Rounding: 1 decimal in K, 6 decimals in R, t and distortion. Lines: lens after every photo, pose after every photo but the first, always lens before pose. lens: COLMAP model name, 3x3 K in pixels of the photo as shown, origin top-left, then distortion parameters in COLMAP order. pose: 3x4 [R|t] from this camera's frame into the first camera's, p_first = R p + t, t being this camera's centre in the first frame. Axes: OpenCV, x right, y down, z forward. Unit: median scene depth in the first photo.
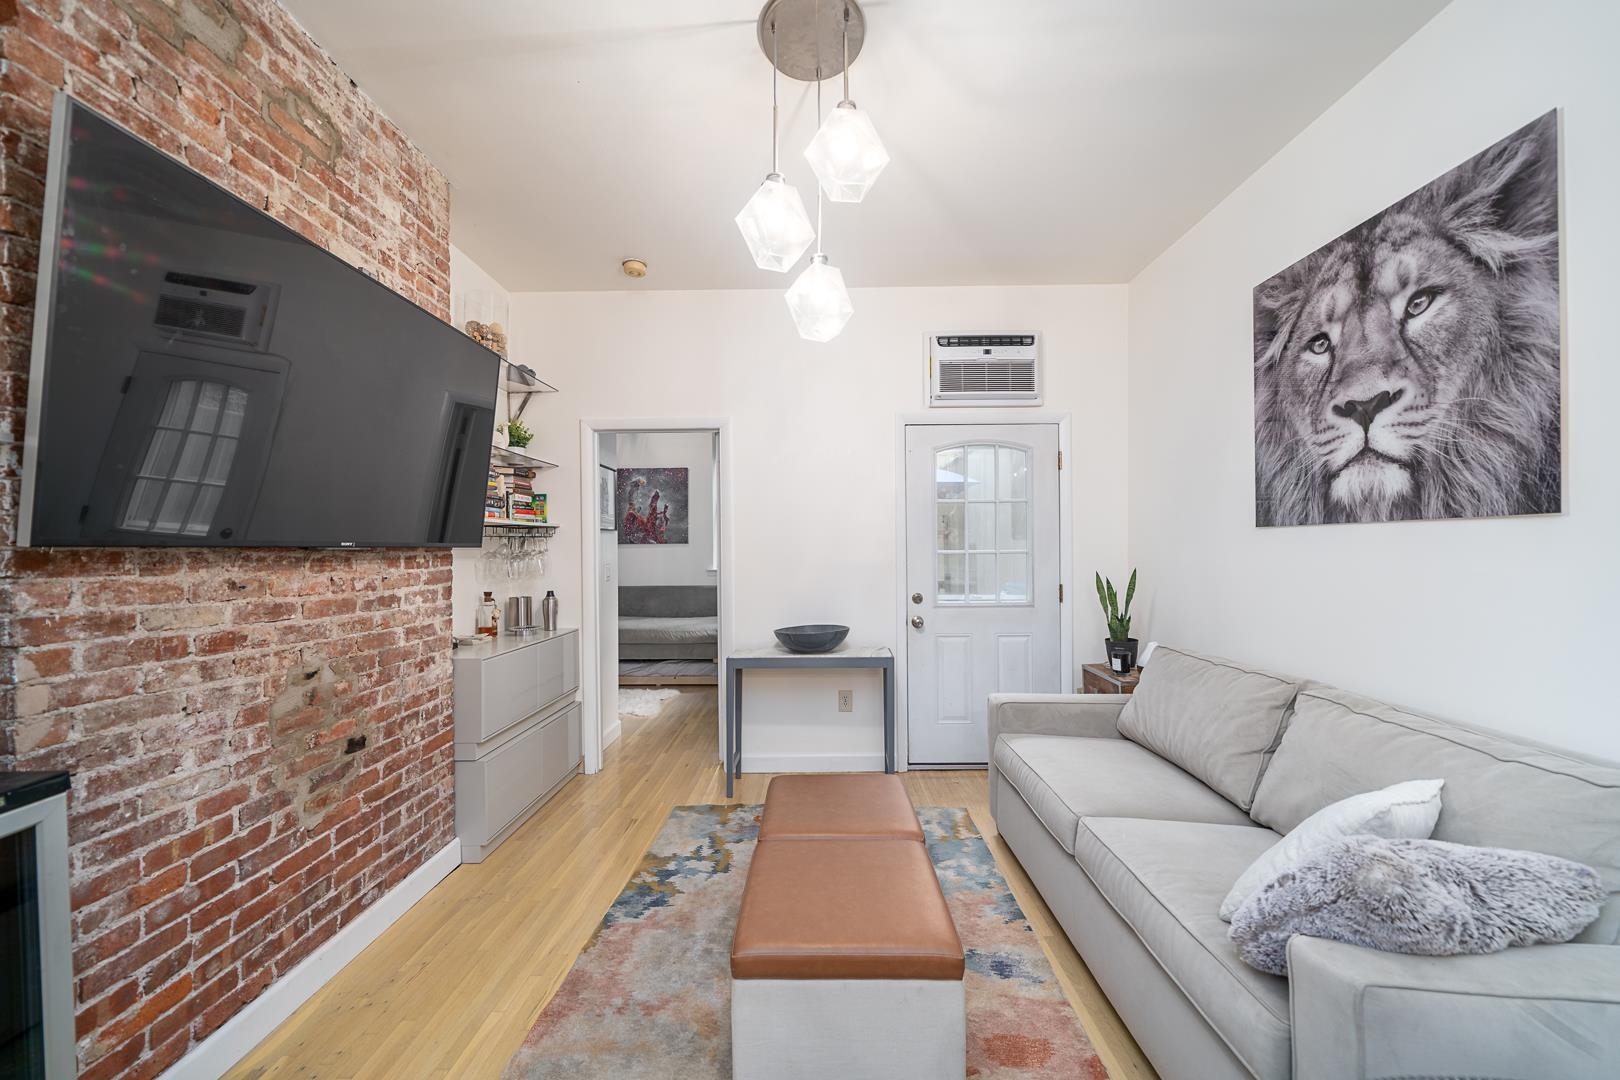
lens RADIAL K [[578.4, 0, 810.8], [0, 578.4, 546.7], [0, 0, 1]] dist [-0.003433, -0.000236]
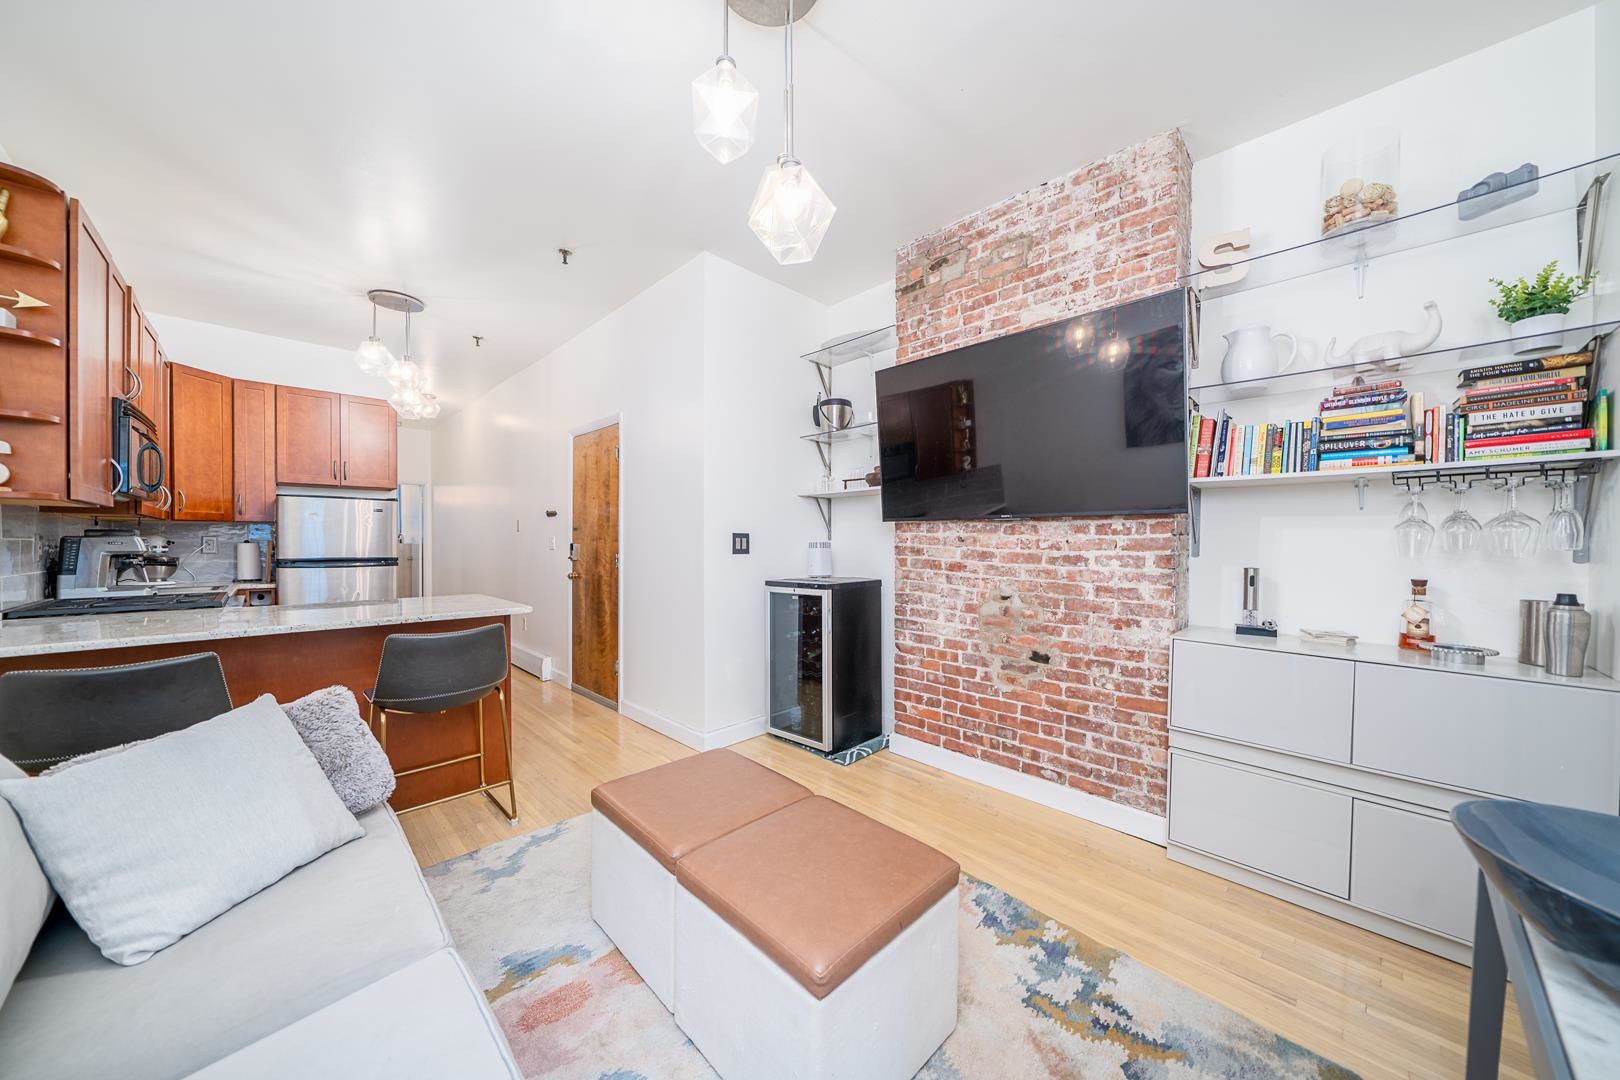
lens RADIAL K [[551.2, 0, 811.8], [0, 551.2, 547.0], [0, 0, 1]] dist [-0.002212, -0.000196]
pose [[-0.699937, 0.013329, -0.714081, 0.532472], [0.003759, 0.999881, 0.014979, 0.047116], [0.714195, 0.007800, -0.699903, 1.460845]]
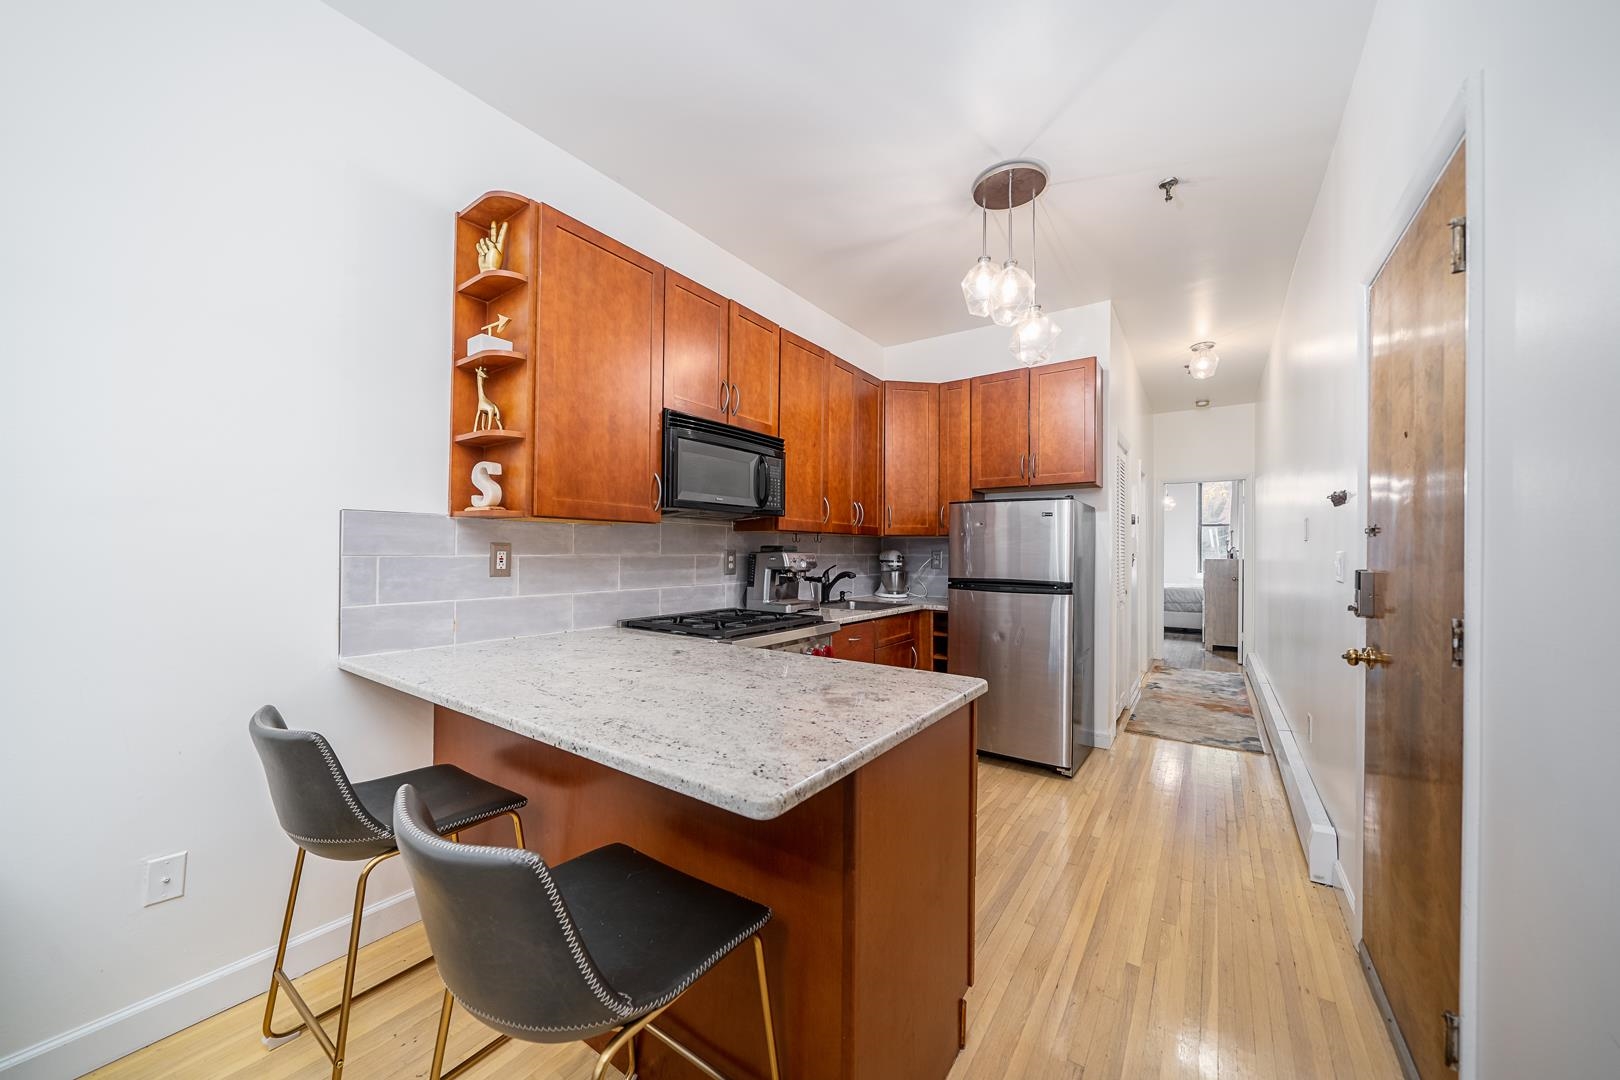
lens RADIAL K [[578.4, 0, 815.9], [0, 578.4, 547.4], [0, 0, 1]] dist [-0.003433, -0.000236]
pose [[-0.832839, 0.006482, 0.553477, -0.171485], [0.001101, 0.999949, -0.010054, 0.036476], [-0.553514, -0.007764, -0.832804, 0.422218]]
